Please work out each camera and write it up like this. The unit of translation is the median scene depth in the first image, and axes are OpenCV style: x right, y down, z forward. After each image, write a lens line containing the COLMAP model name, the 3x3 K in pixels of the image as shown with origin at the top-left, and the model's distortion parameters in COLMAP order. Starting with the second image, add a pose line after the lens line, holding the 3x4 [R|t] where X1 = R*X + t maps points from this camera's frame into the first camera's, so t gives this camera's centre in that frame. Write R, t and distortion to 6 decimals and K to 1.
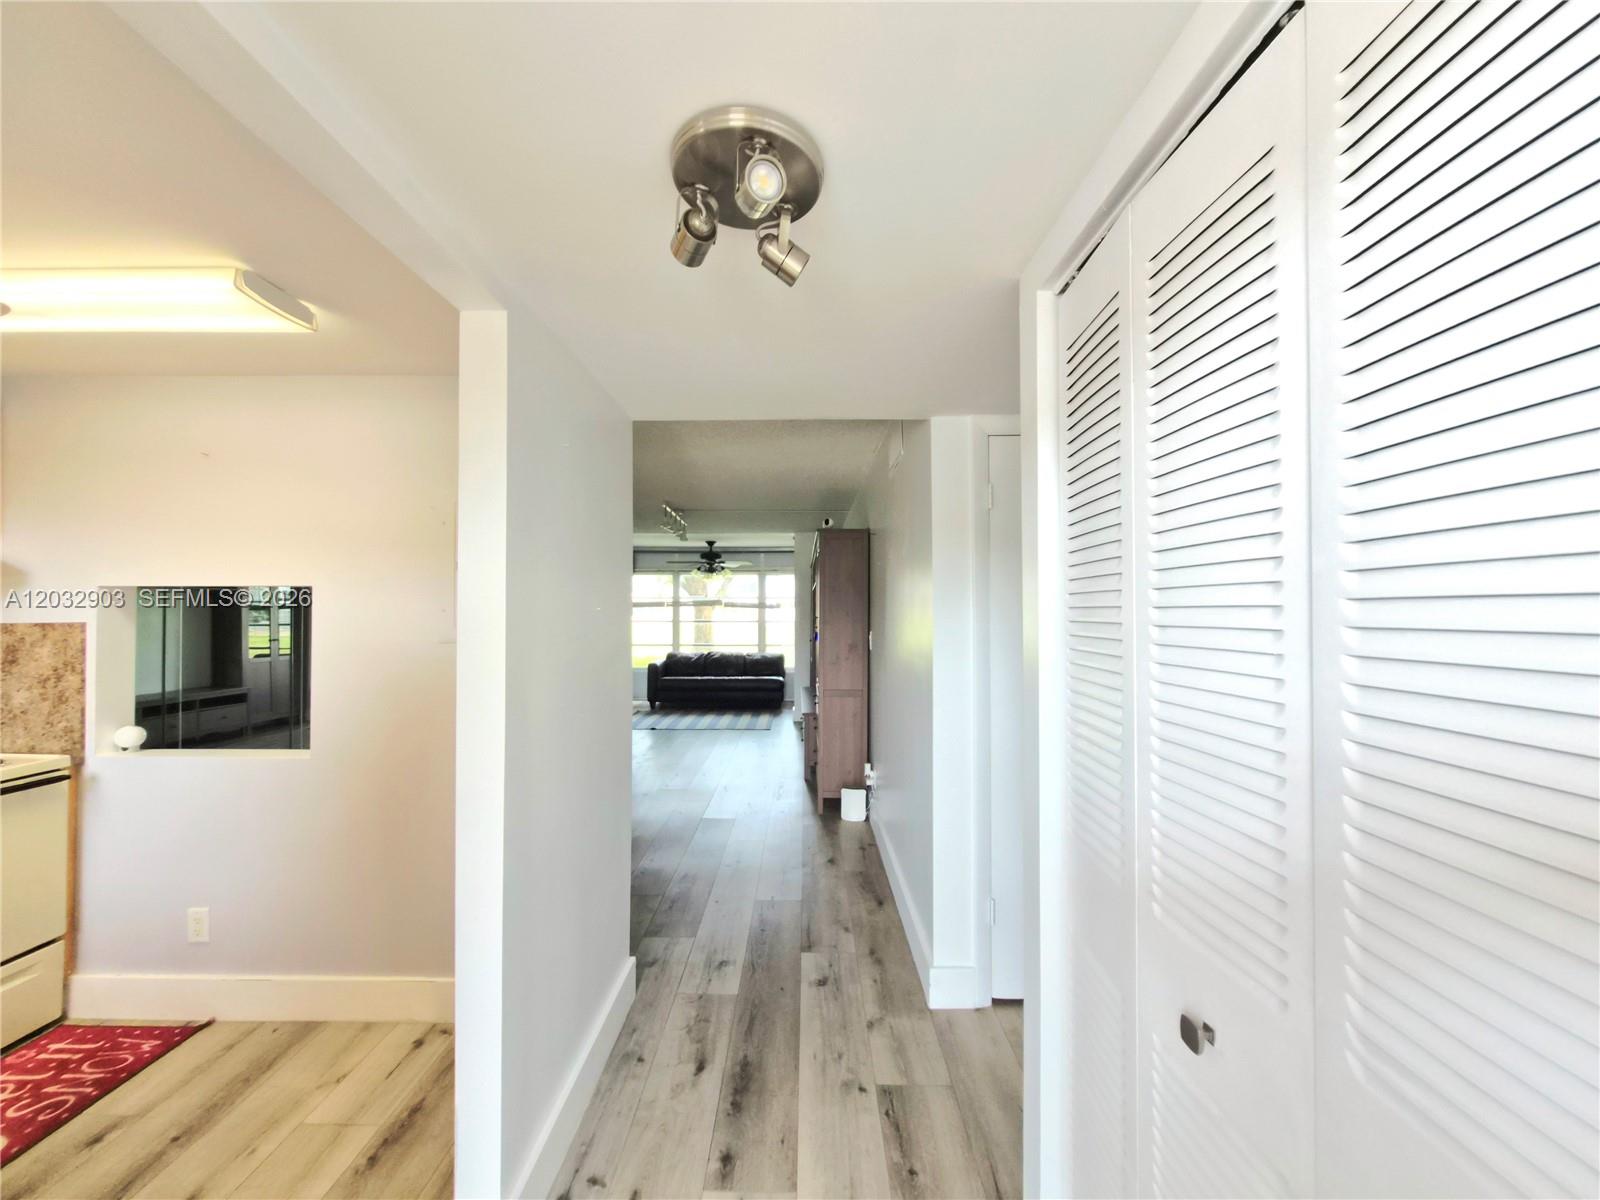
lens RADIAL K [[635.8, 0, 794.1], [0, 635.8, 615.9], [0, 0, 1]] dist [-0.001583, -0.001351]
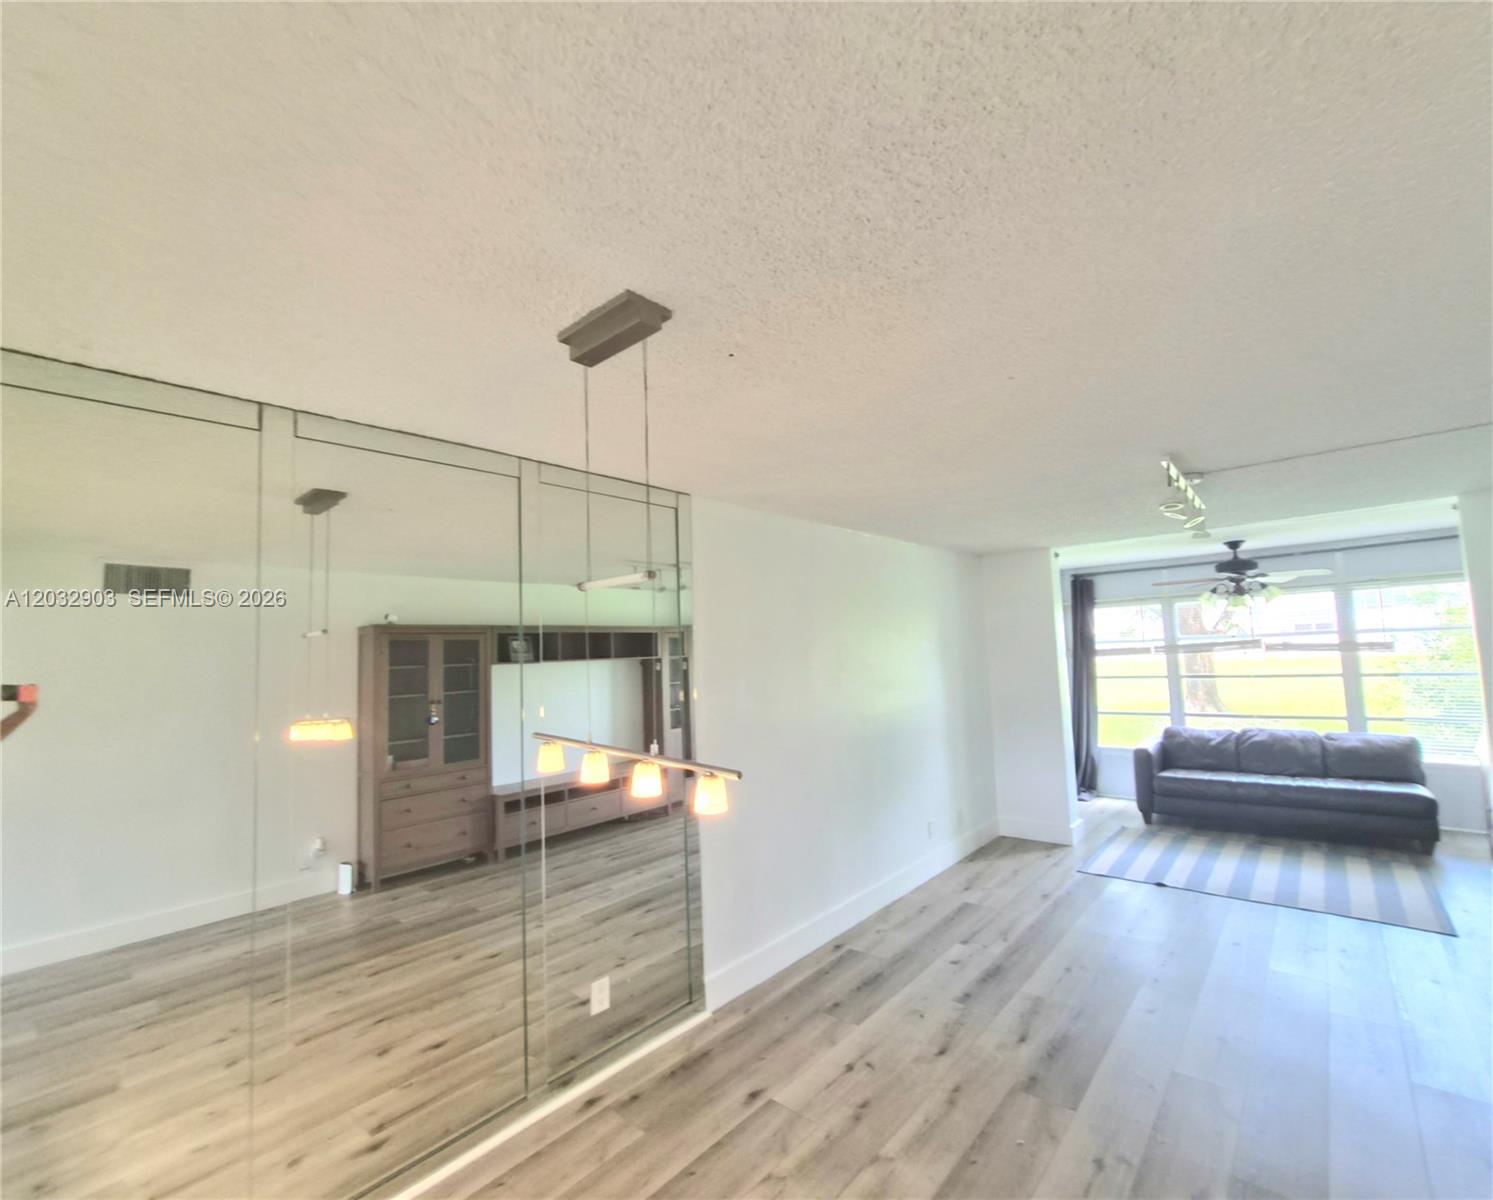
lens RADIAL K [[642.5, 0, 782.5], [0, 642.5, 598.1], [0, 0, 1]] dist [-0.010633, -0.000319]
pose [[0.767538, -0.078845, -0.636135, -0.079603], [0.024473, 0.995287, -0.093832, -0.019627], [0.640536, 0.056452, 0.765851, 0.279142]]
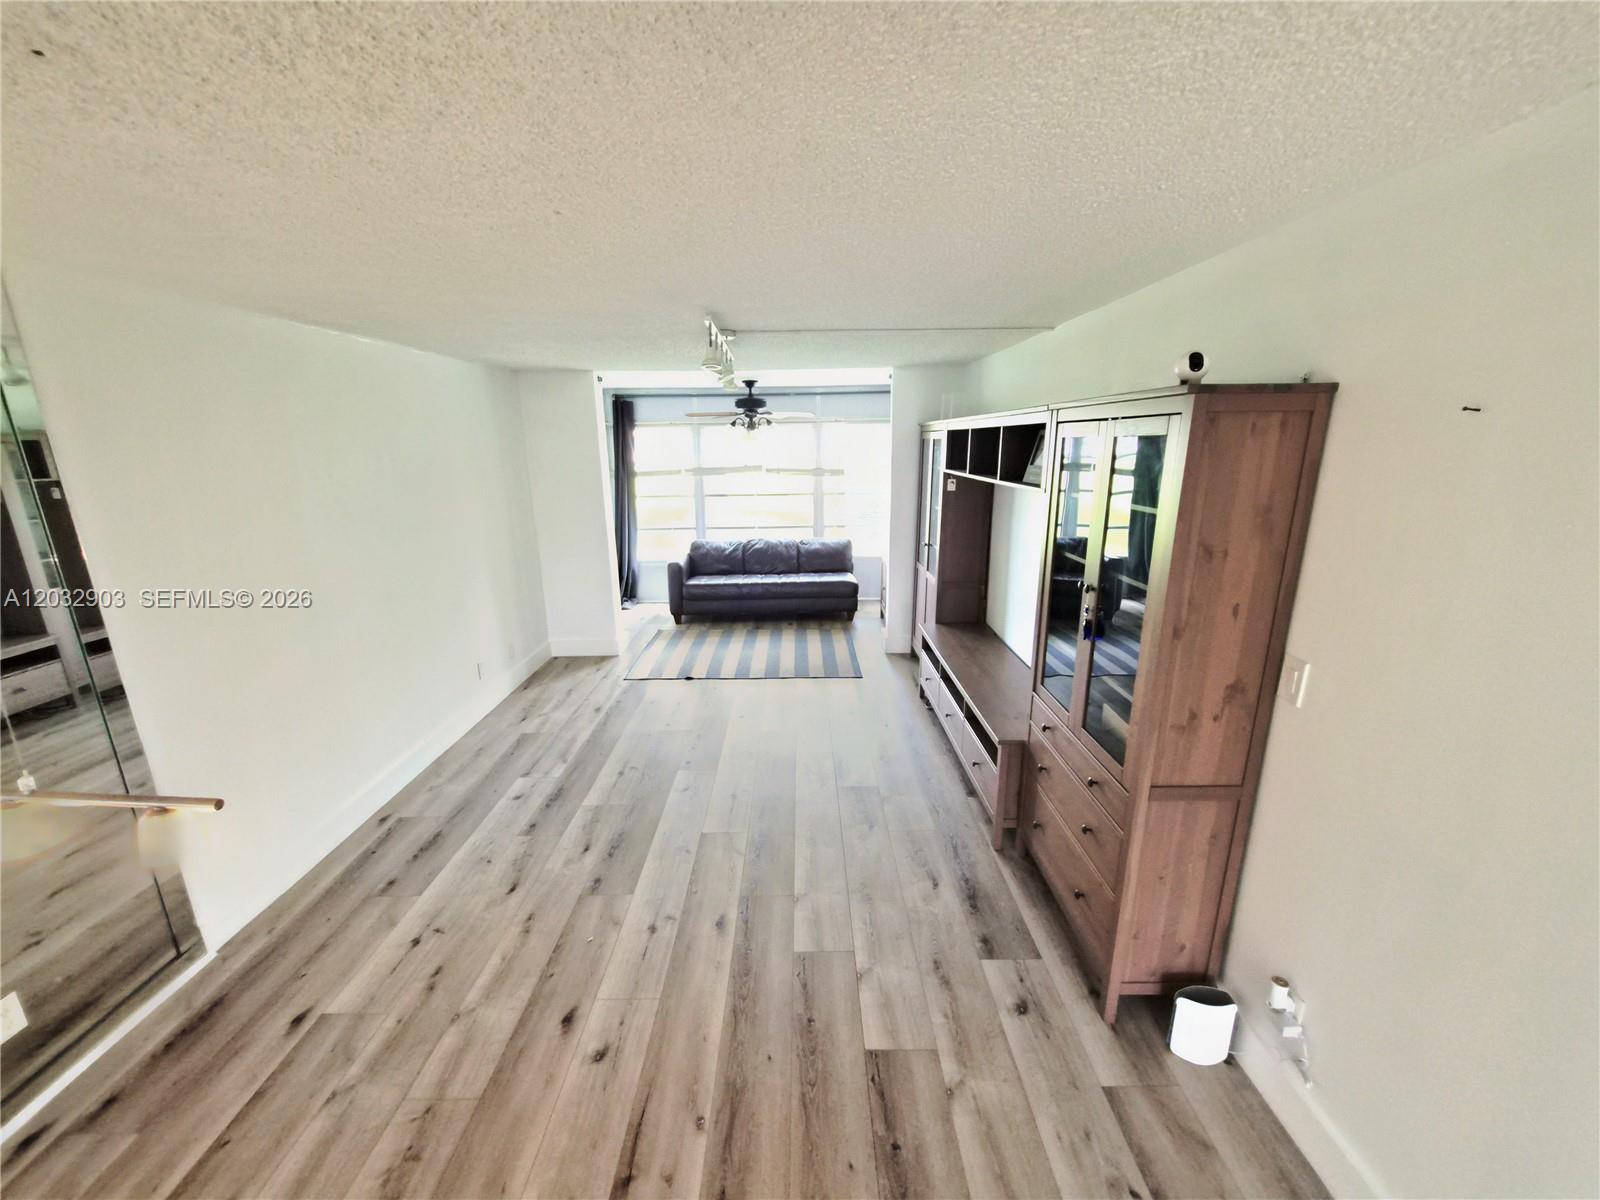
lens RADIAL K [[635.8, 0, 795.5], [0, 635.8, 597.7], [0, 0, 1]] dist [-0.001583, -0.001351]
pose [[0.999923, -0.011712, 0.004121, -0.088743], [0.010426, 0.972265, 0.233651, -0.049777], [-0.006743, -0.233590, 0.972312, 0.294080]]
